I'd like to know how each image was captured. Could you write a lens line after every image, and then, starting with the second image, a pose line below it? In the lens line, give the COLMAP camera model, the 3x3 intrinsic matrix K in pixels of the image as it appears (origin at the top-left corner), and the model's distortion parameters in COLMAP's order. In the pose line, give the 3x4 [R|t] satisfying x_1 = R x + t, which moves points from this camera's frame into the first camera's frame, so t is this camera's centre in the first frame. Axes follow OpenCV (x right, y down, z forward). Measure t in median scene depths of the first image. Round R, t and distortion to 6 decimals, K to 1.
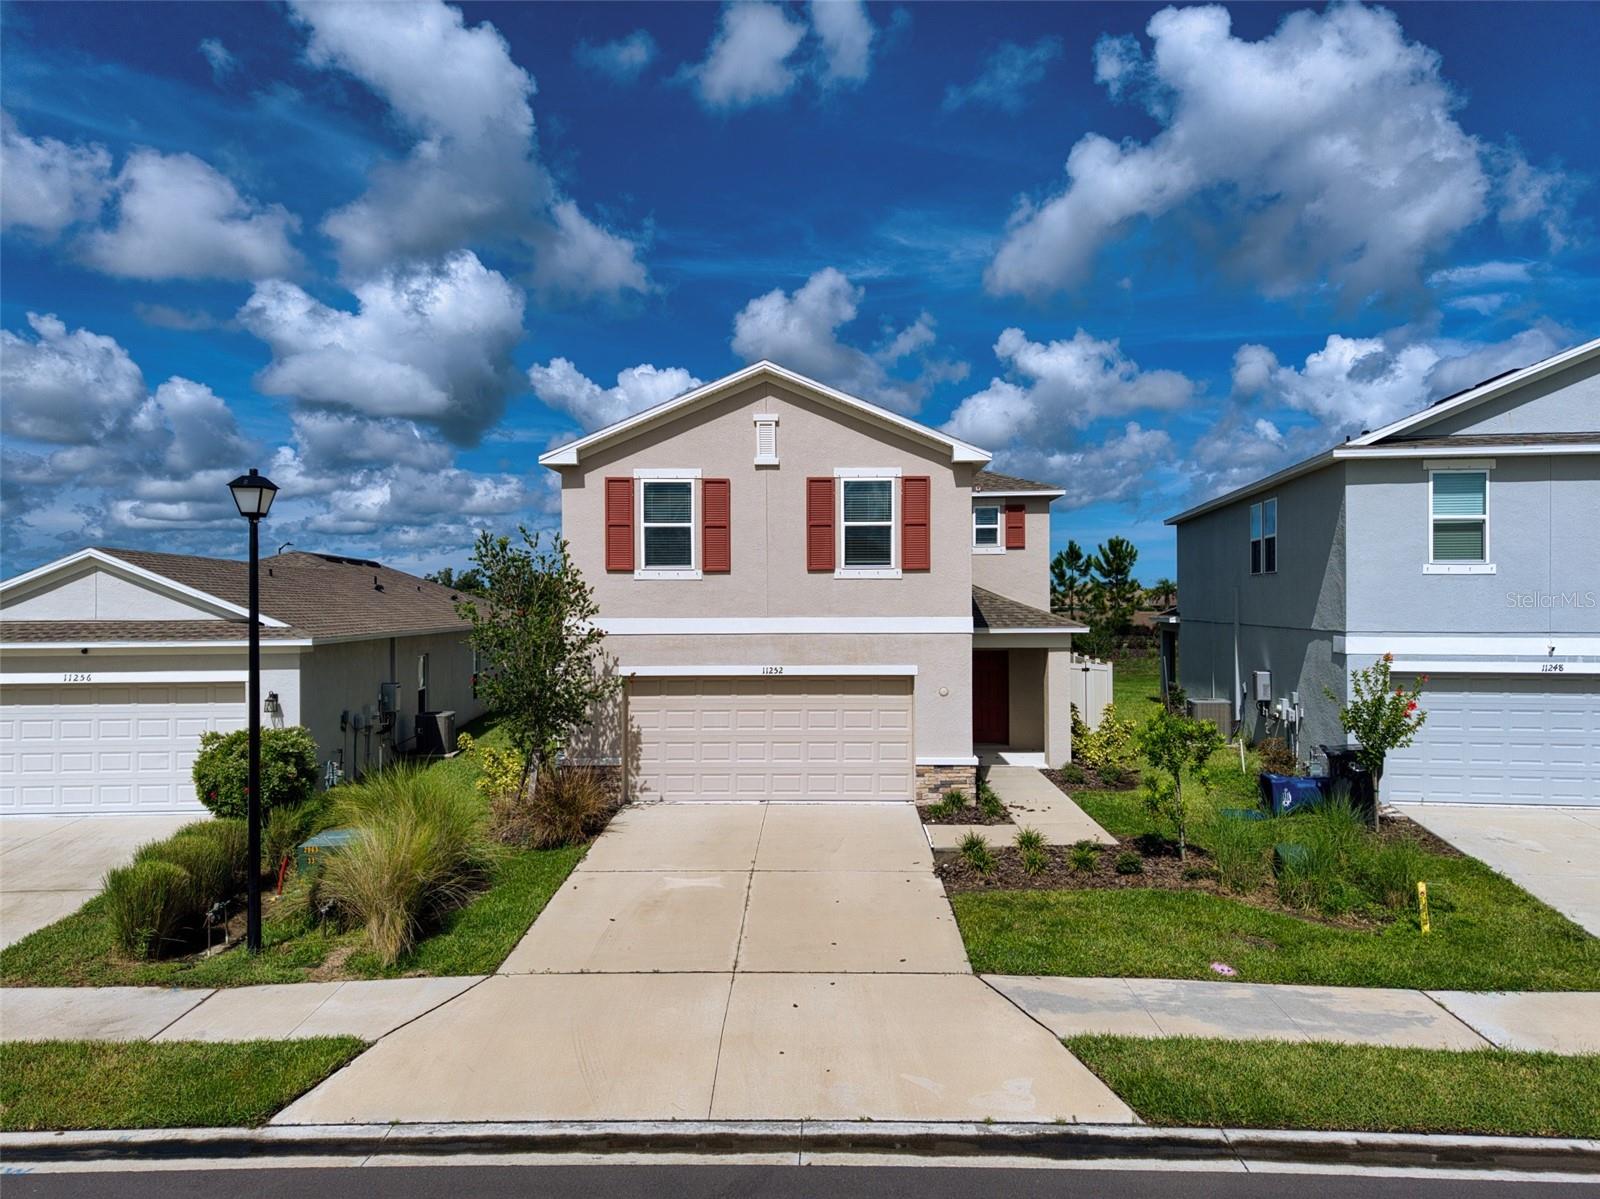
lens RADIAL K [[1091.0, 0, 802.2], [0, 1091.0, 598.7], [0, 0, 1]] dist [0.005764, -0.002953]
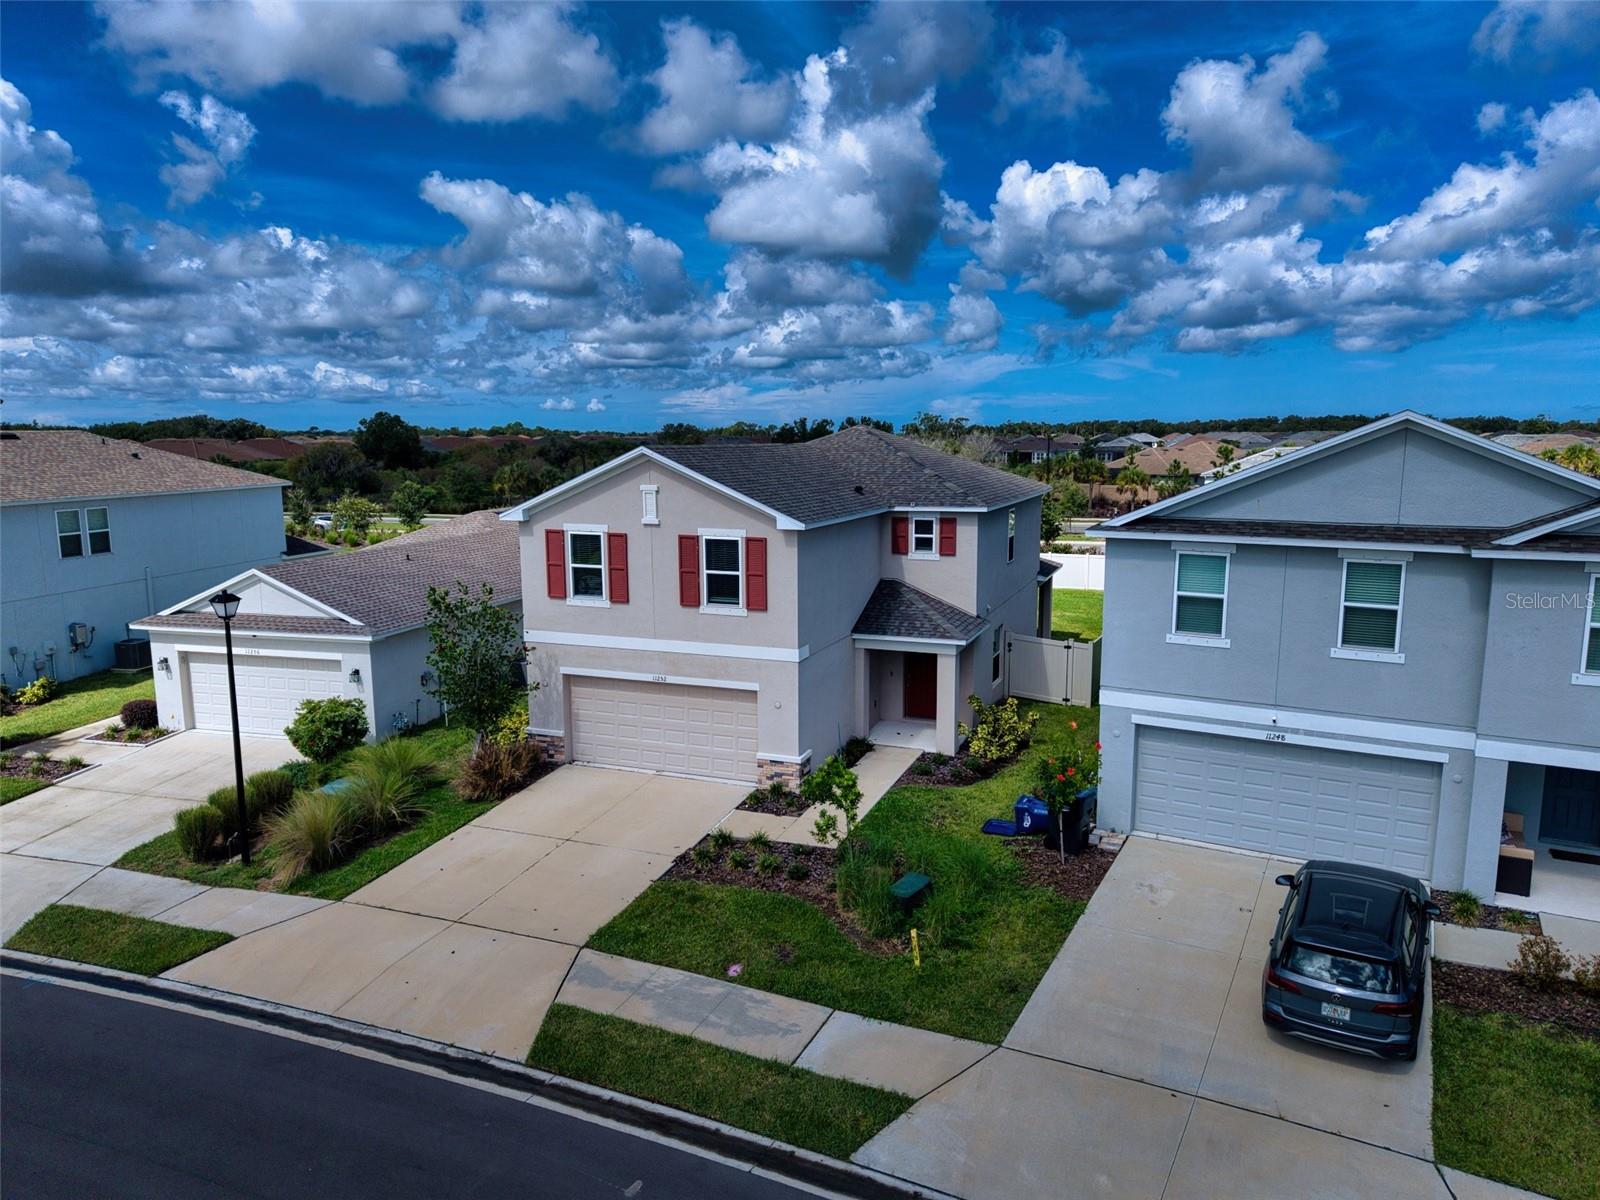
lens RADIAL K [[1091.0, 0, 795.6], [0, 1091.0, 601.7], [0, 0, 1]] dist [0.005764, -0.002953]
pose [[0.937107, 0.053443, -0.344925, 0.587424], [0.002030, 0.987357, 0.158498, -0.238701], [0.349035, -0.149230, 0.925151, -0.159924]]
